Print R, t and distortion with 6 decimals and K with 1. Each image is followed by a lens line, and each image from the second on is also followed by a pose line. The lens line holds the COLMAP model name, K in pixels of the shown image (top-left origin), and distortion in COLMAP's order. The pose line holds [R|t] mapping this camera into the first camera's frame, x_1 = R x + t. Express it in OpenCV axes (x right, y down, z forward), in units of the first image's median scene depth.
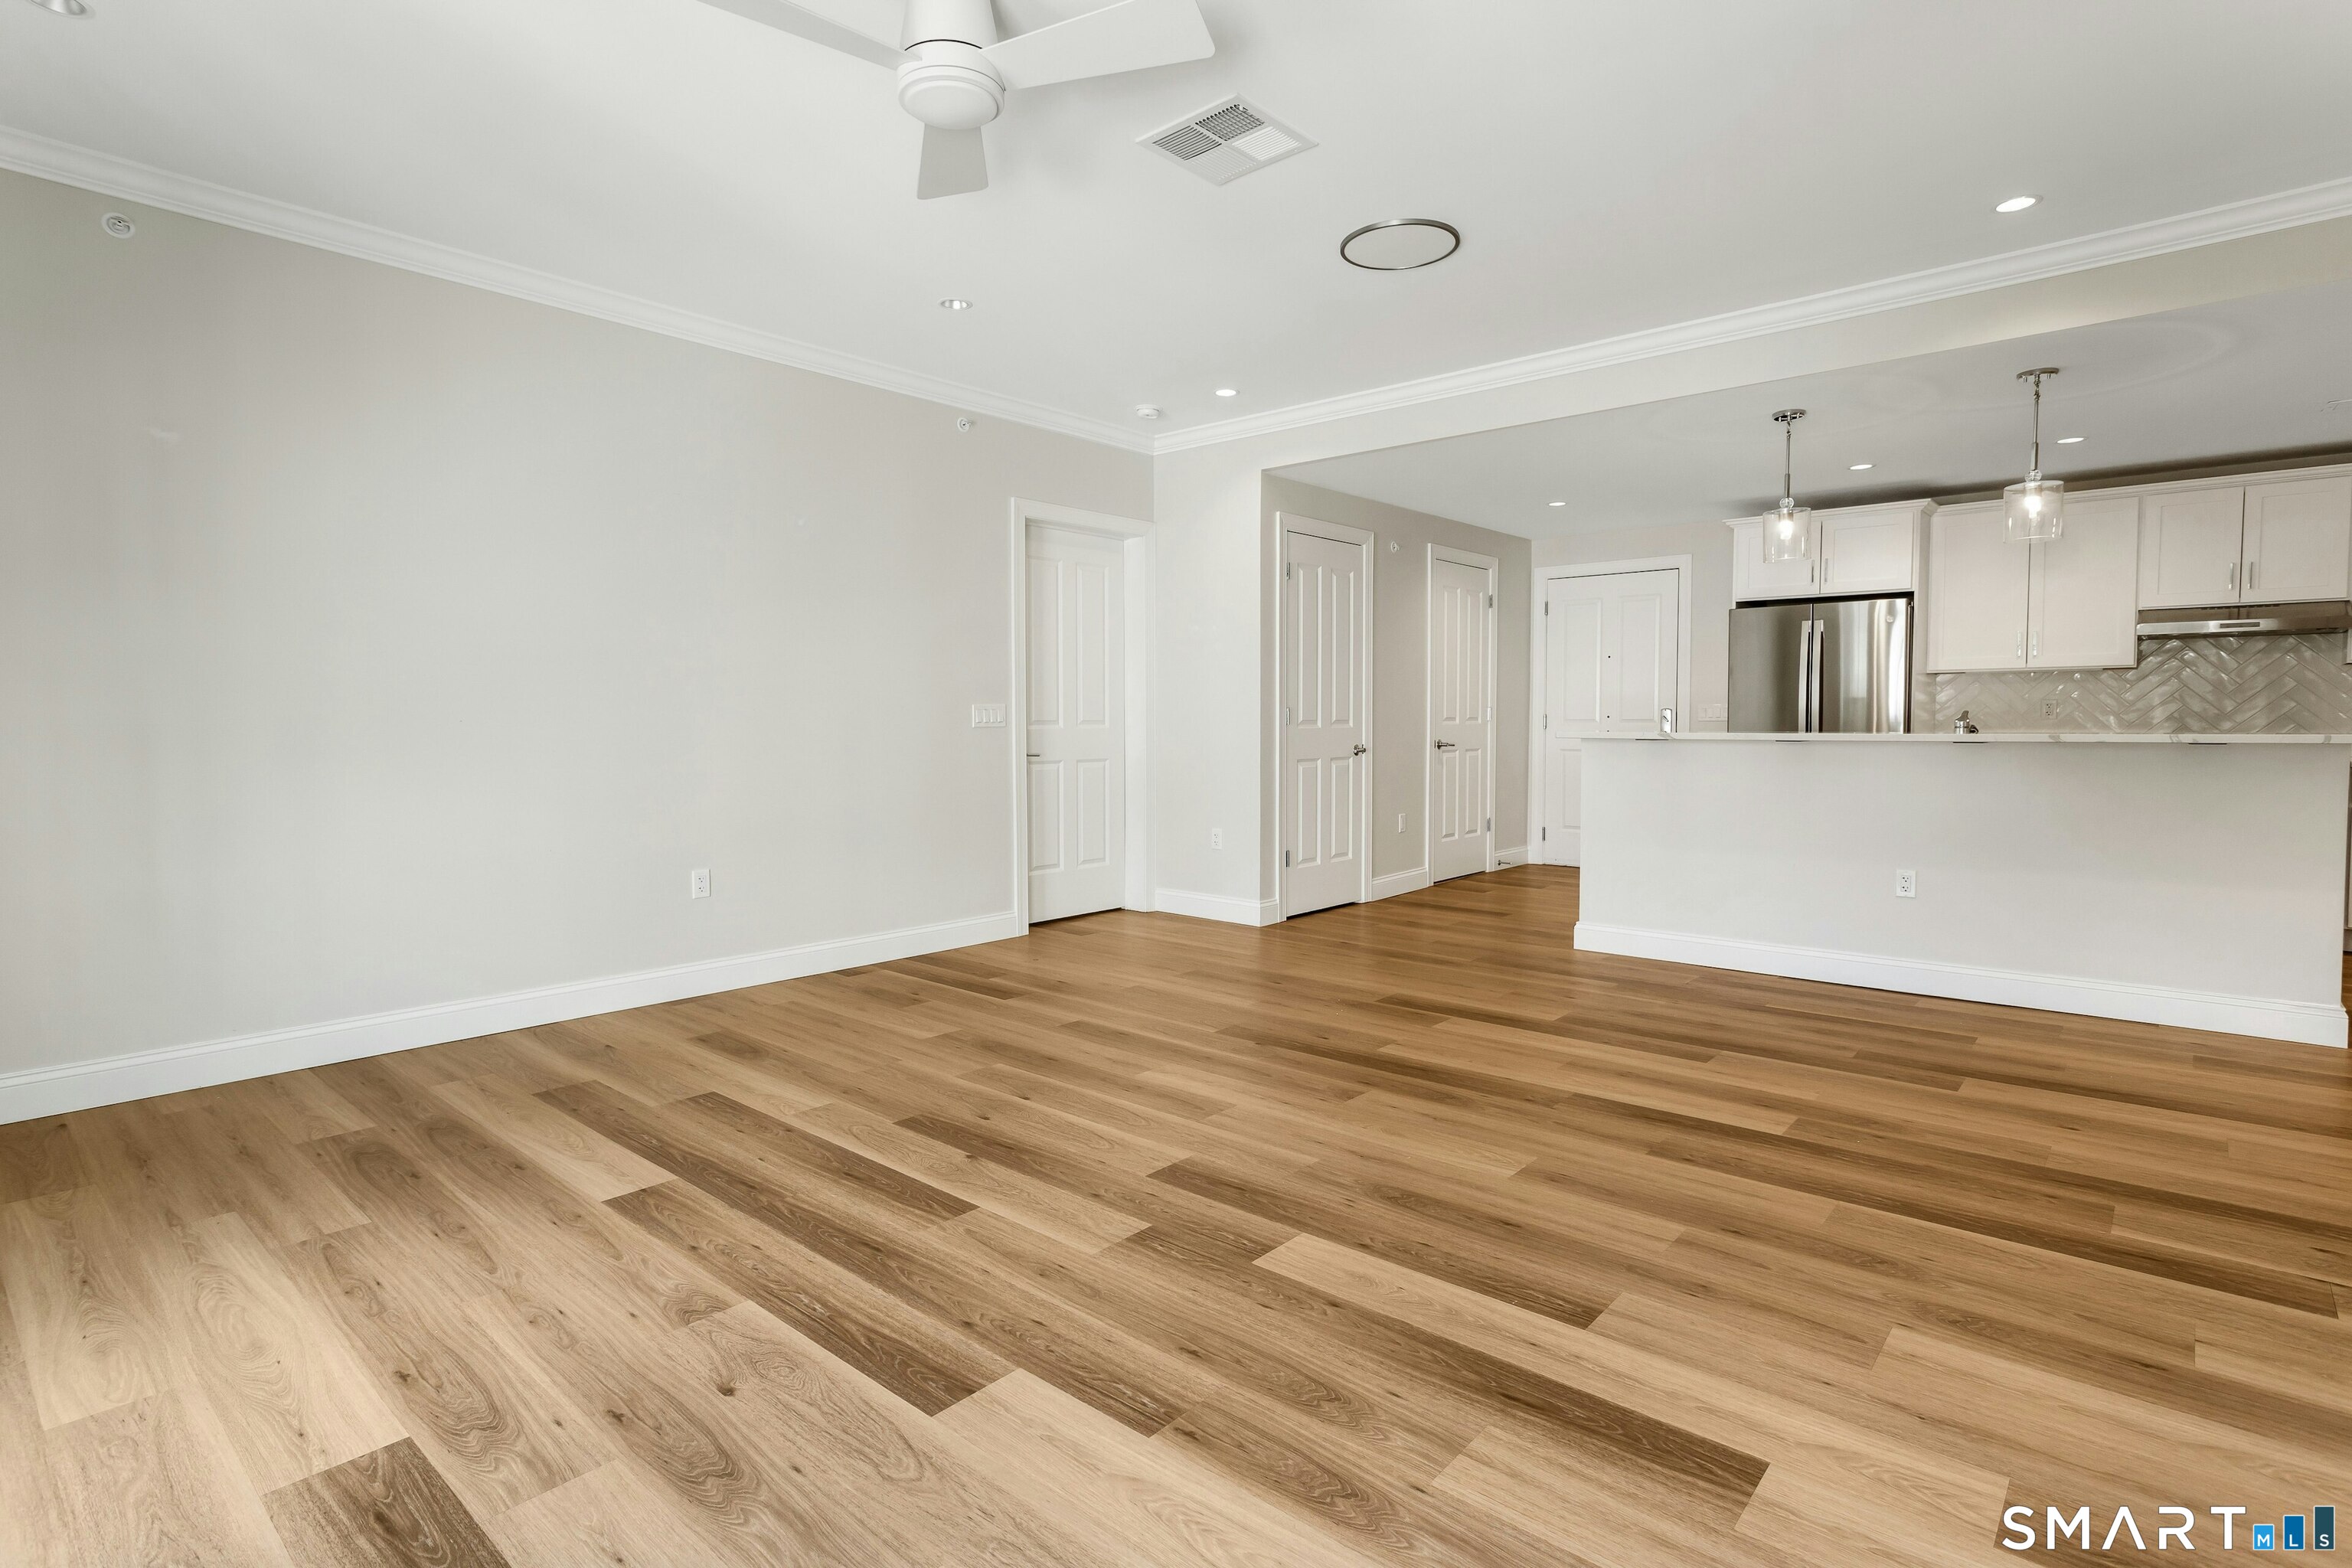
lens RADIAL K [[1159.4, 0, 1100.3], [0, 1159.4, 766.4], [0, 0, 1]] dist [-0.000633, 0.000861]
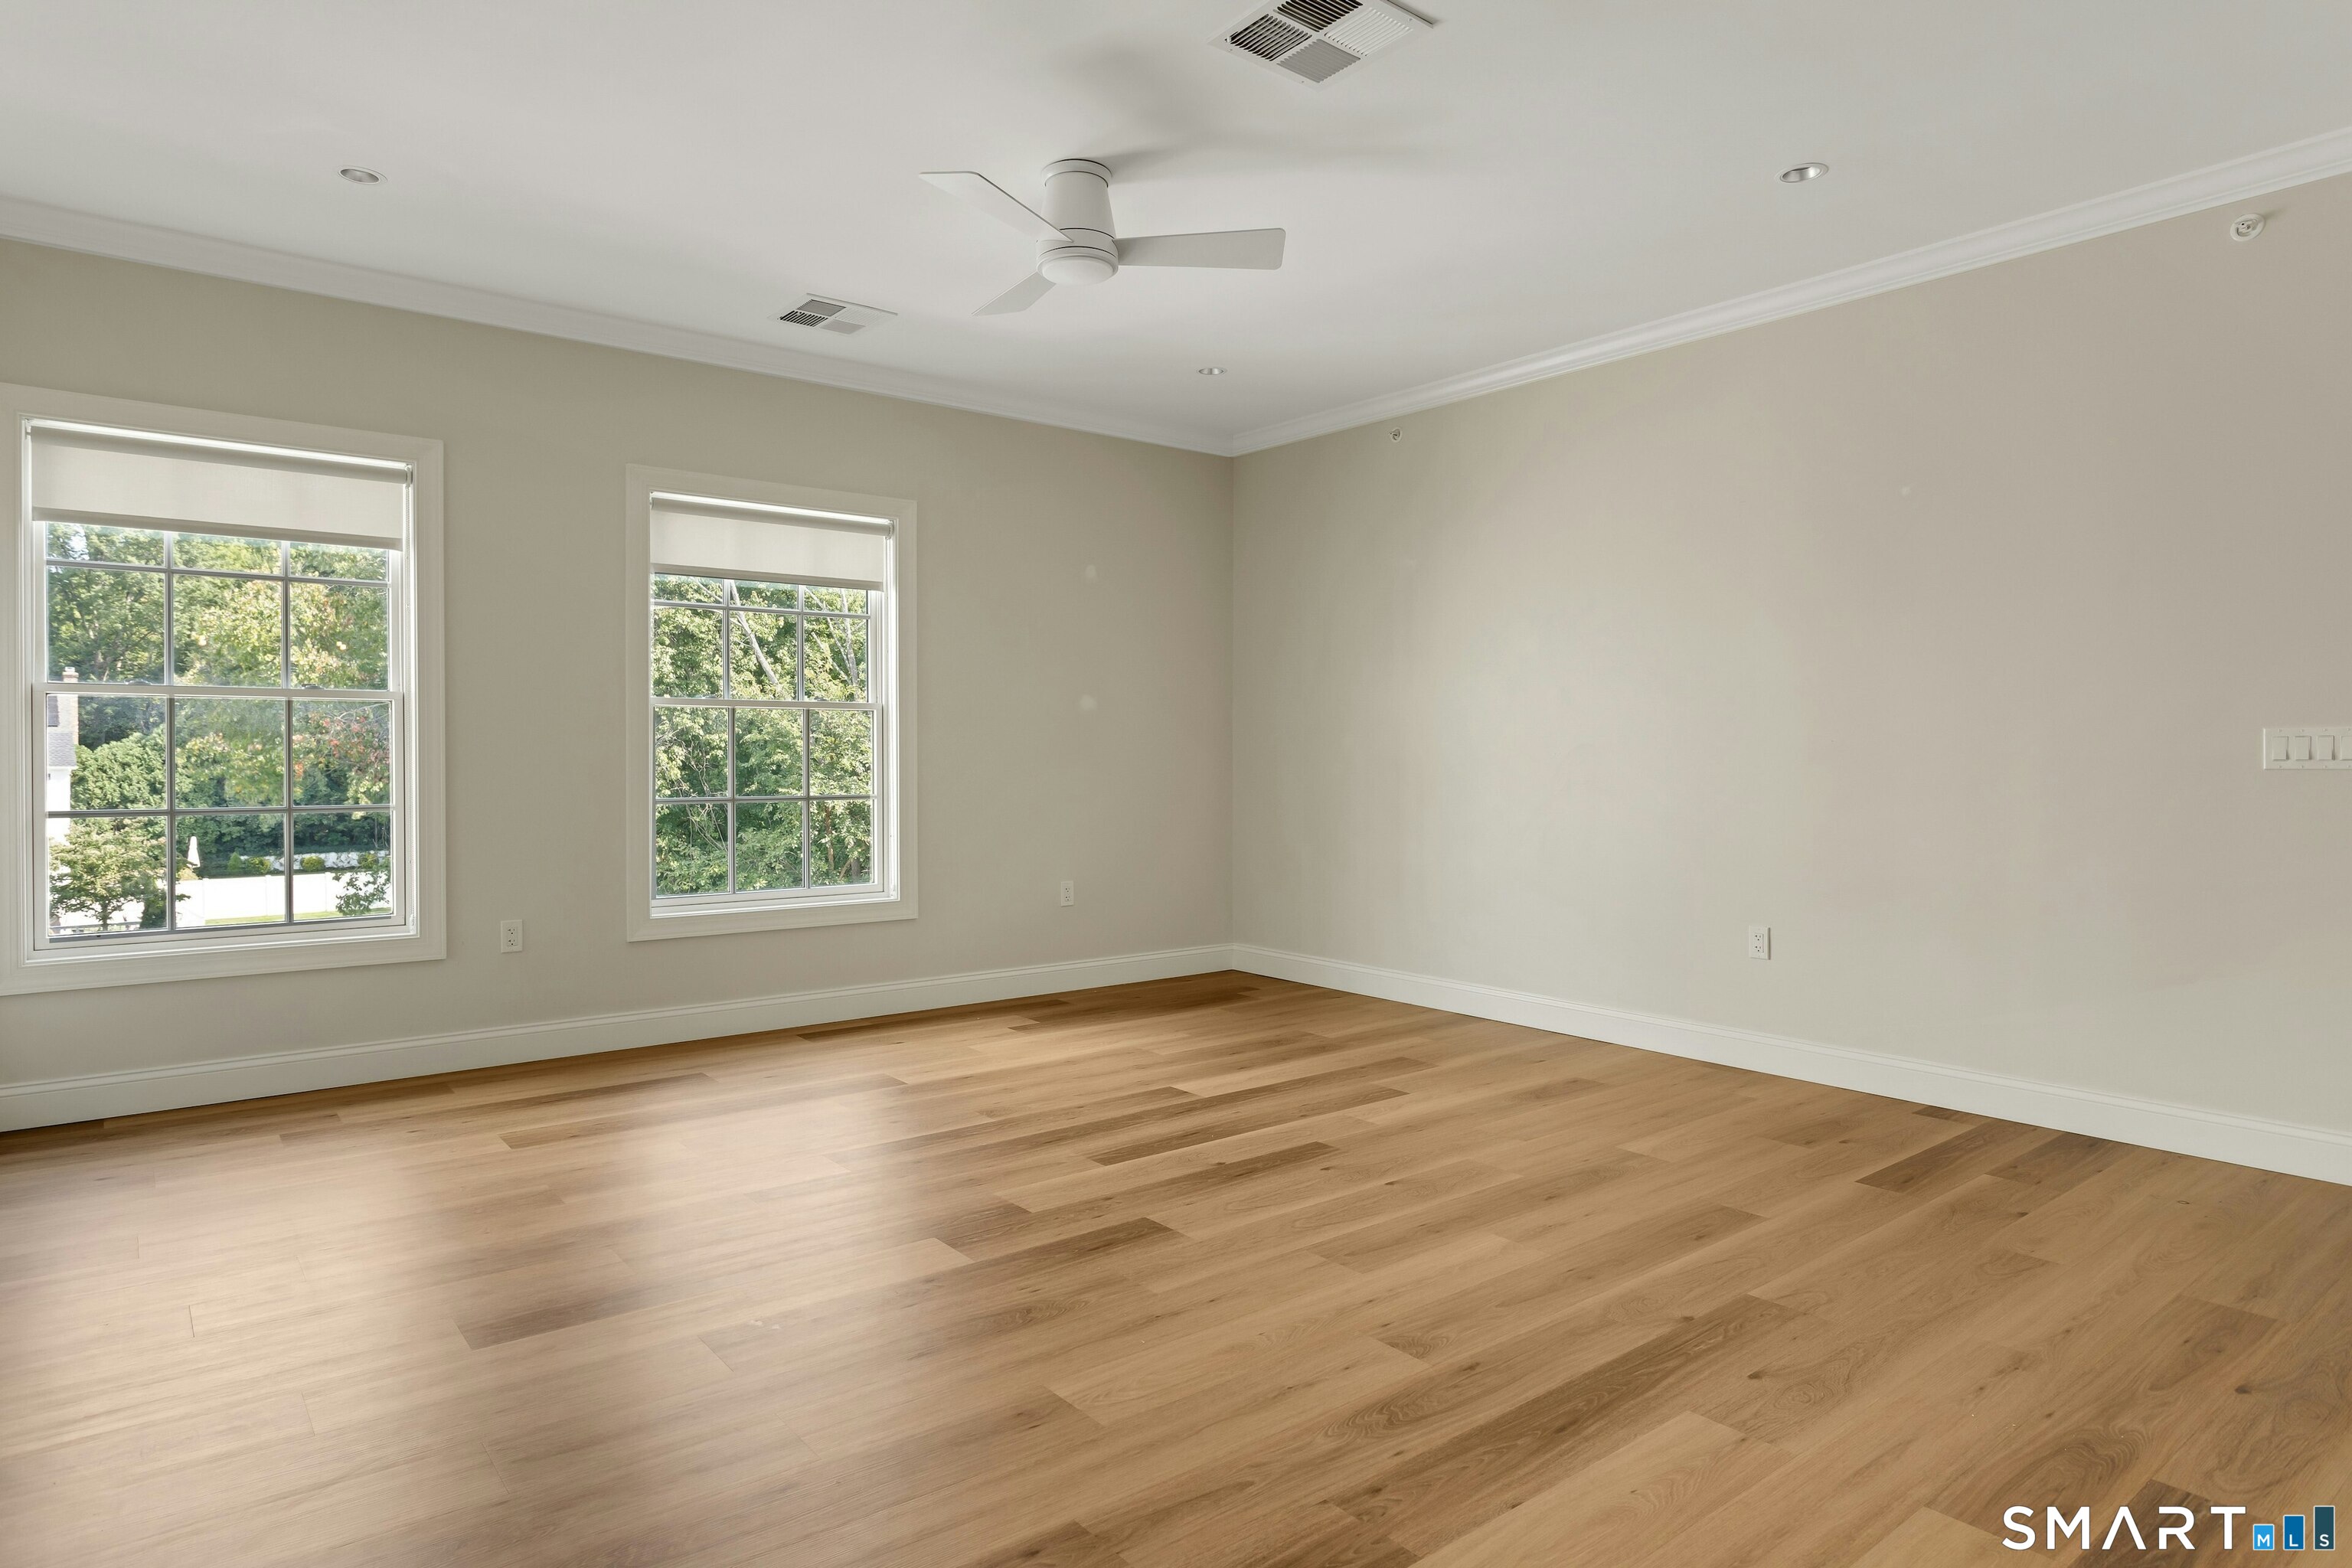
lens RADIAL K [[1346.3, 0, 1209.3], [0, 1346.3, 767.9], [0, 0, 1]] dist [-0.006639, -0.001512]
pose [[-0.127799, 0.010052, -0.991749, 0.941917], [-0.042509, 0.998974, 0.015603, -0.035831], [0.990889, 0.044153, -0.127240, 0.966697]]
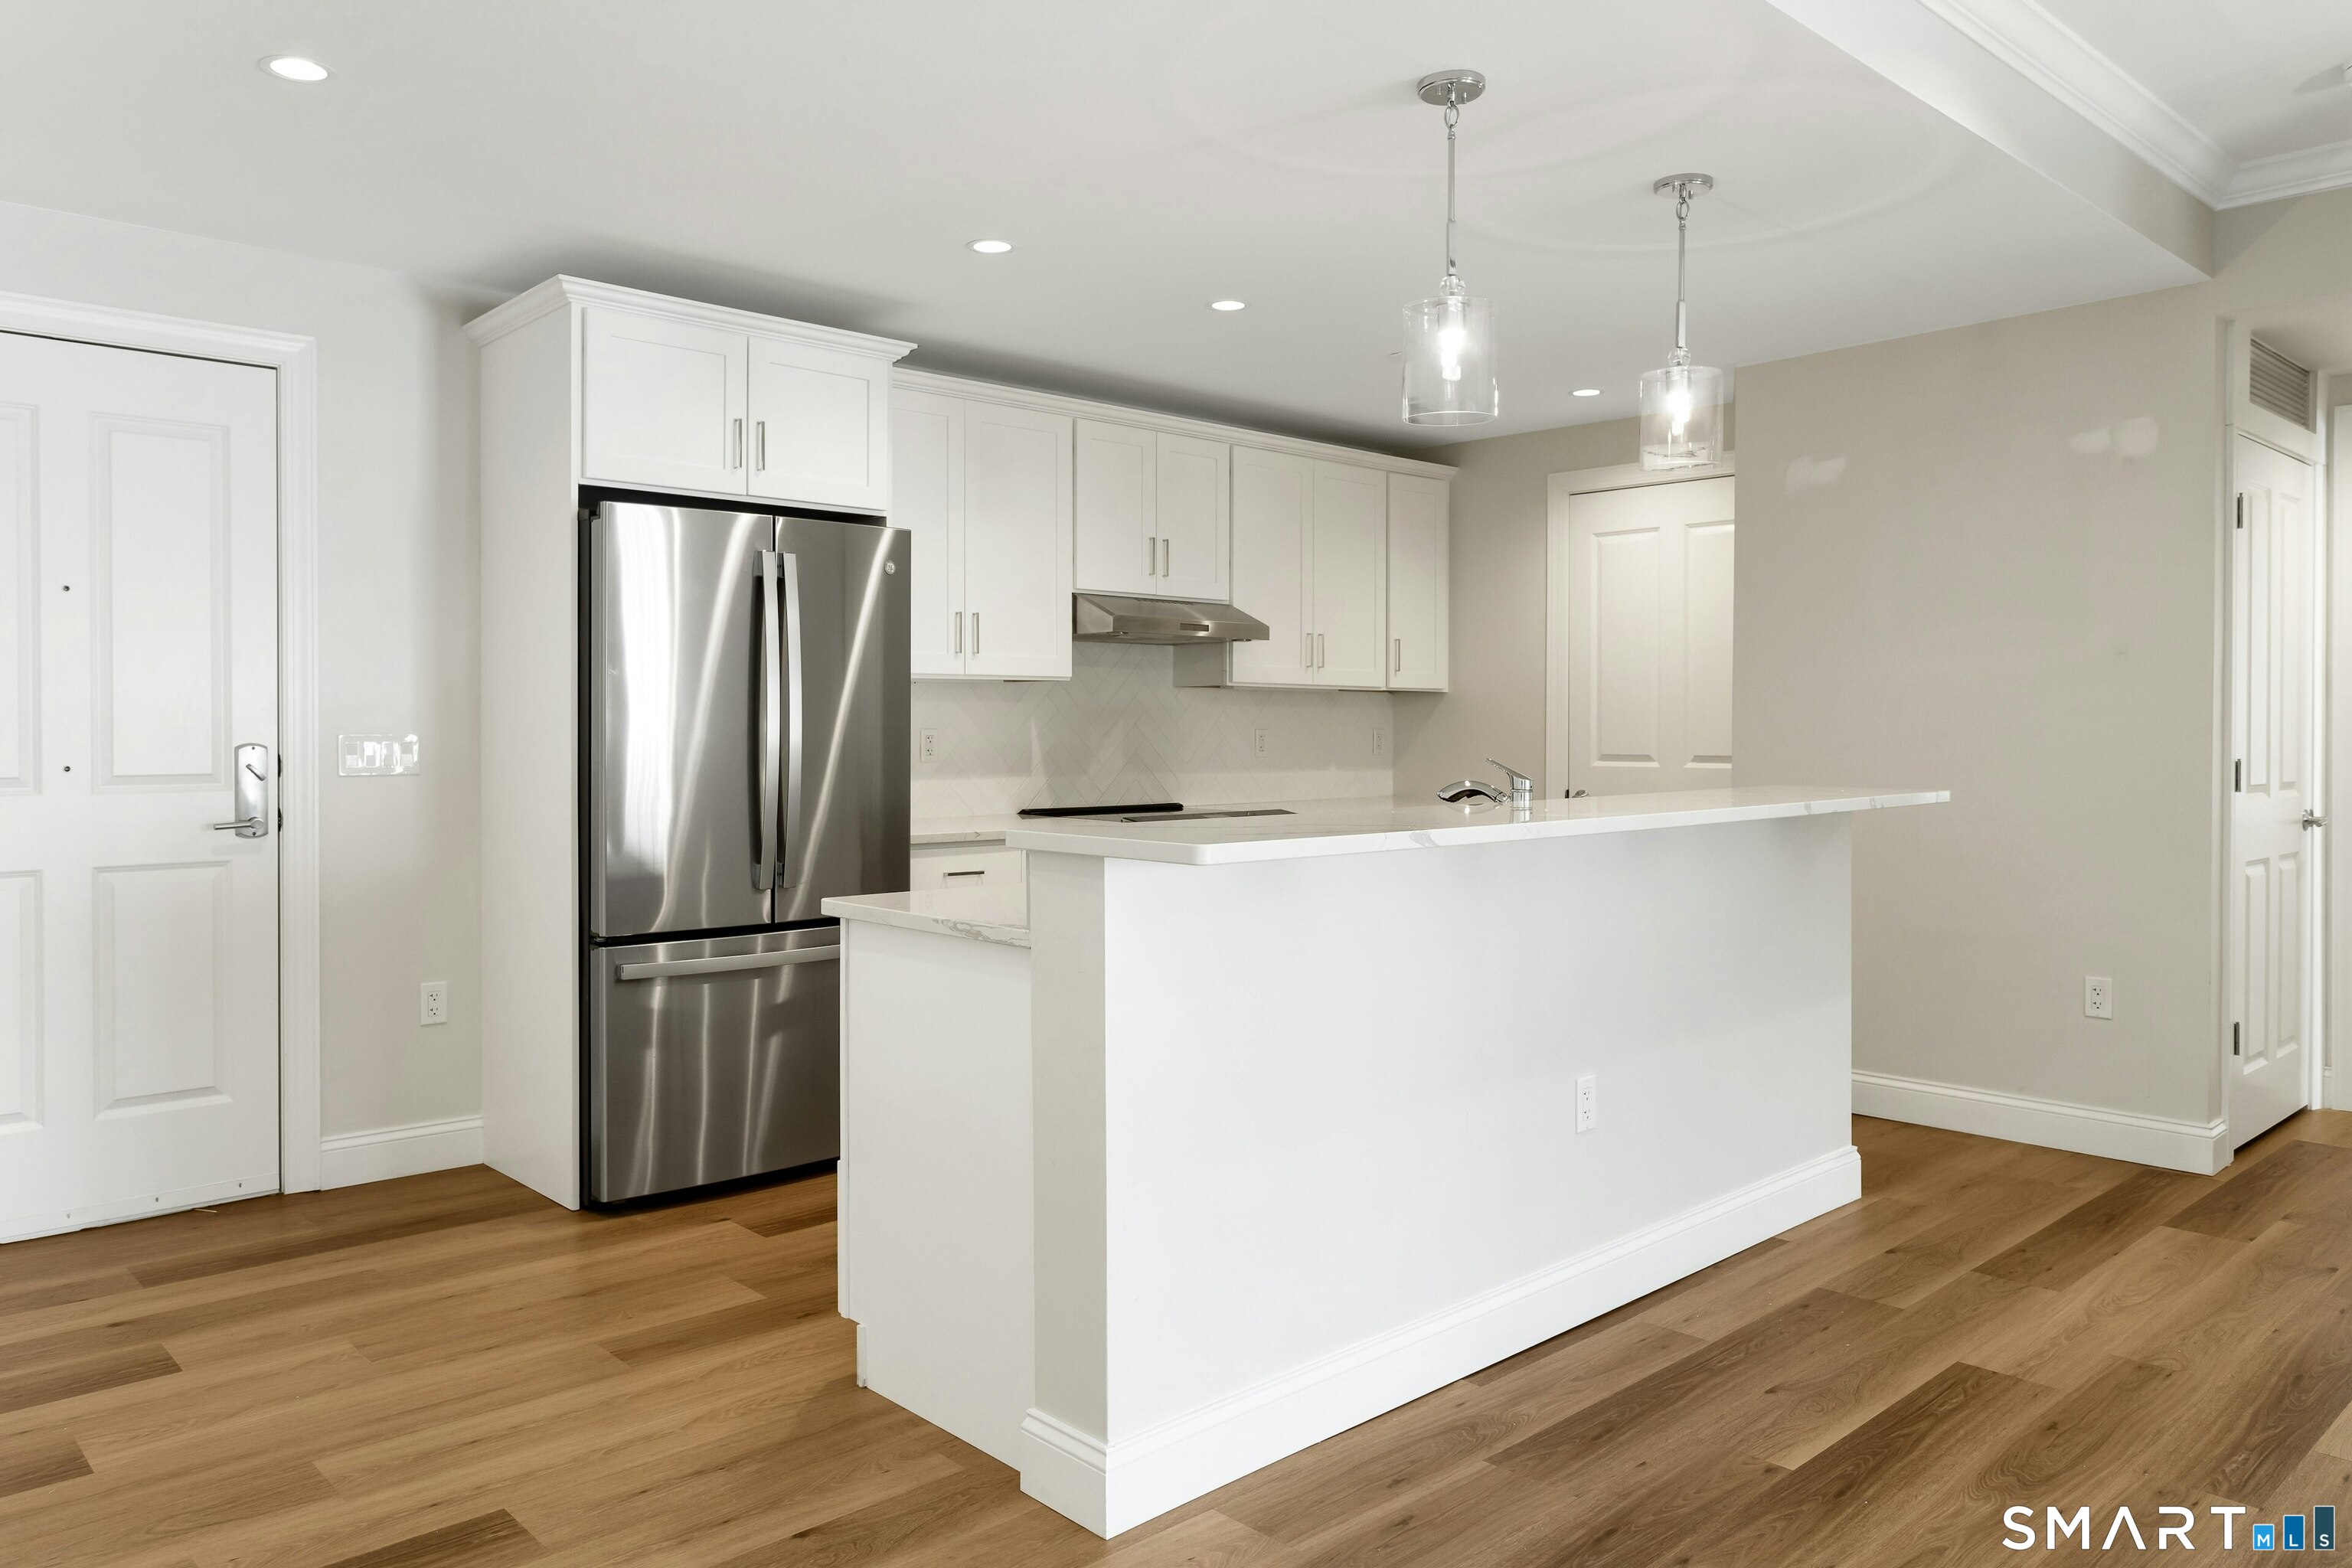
lens RADIAL K [[1672.9, 0, 1220.3], [0, 1672.9, 749.9], [0, 0, 1]] dist [-0.004536, -0.002535]
pose [[0.046688, -0.009013, 0.998869, -0.052525], [0.042315, 0.999080, 0.007037, -0.087291], [-0.998013, 0.041938, 0.047027, 1.509239]]
